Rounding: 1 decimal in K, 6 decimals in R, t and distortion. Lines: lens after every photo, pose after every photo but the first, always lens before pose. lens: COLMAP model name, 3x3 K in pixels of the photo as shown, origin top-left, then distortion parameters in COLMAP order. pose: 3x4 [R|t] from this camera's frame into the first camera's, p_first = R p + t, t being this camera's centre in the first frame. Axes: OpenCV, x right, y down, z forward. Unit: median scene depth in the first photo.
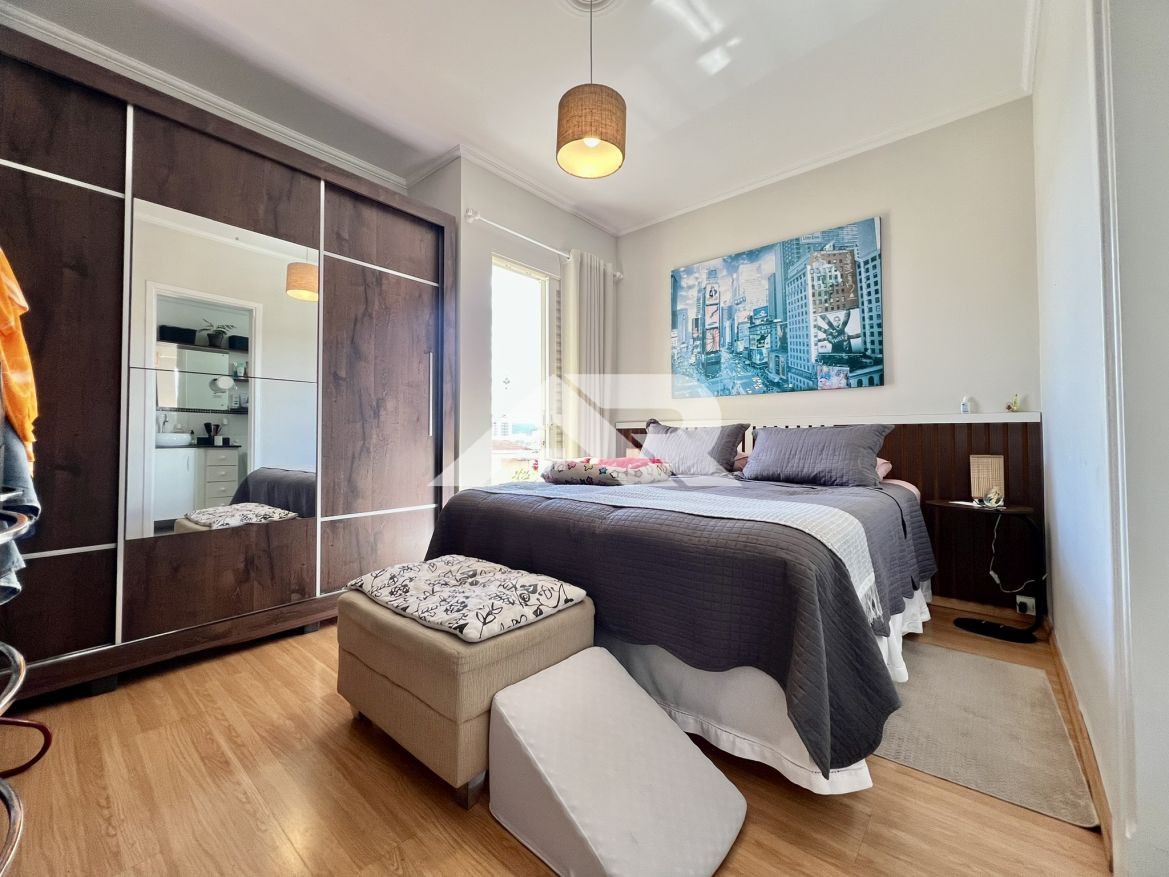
lens RADIAL K [[470.2, 0, 578.2], [0, 470.2, 429.4], [0, 0, 1]] dist [0.009316, -0.001084]
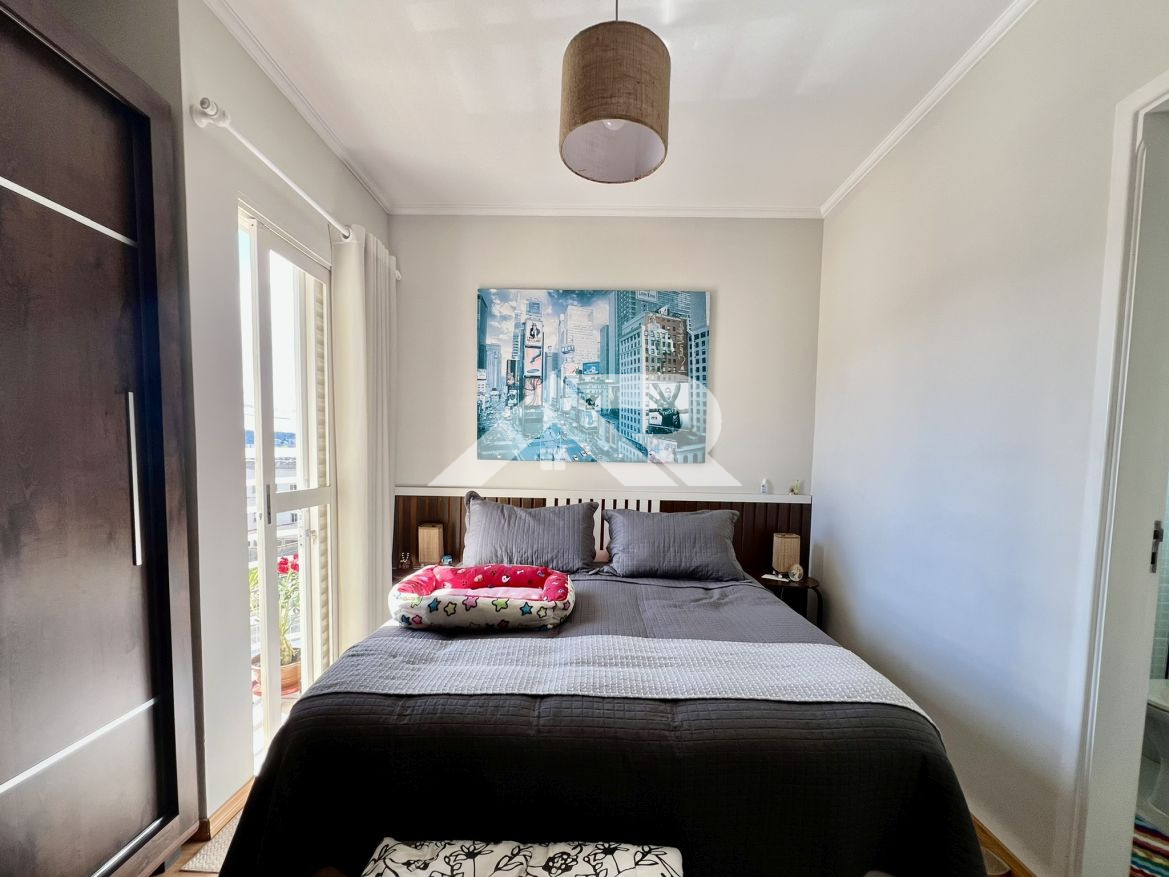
lens RADIAL K [[530.2, 0, 559.1], [0, 530.2, 489.7], [0, 0, 1]] dist [0.020282, -0.000587]
pose [[0.775736, -0.030731, 0.630308, -0.314454], [-0.034047, 0.995321, 0.090429, -0.125712], [-0.630138, -0.091609, 0.771060, 0.295765]]
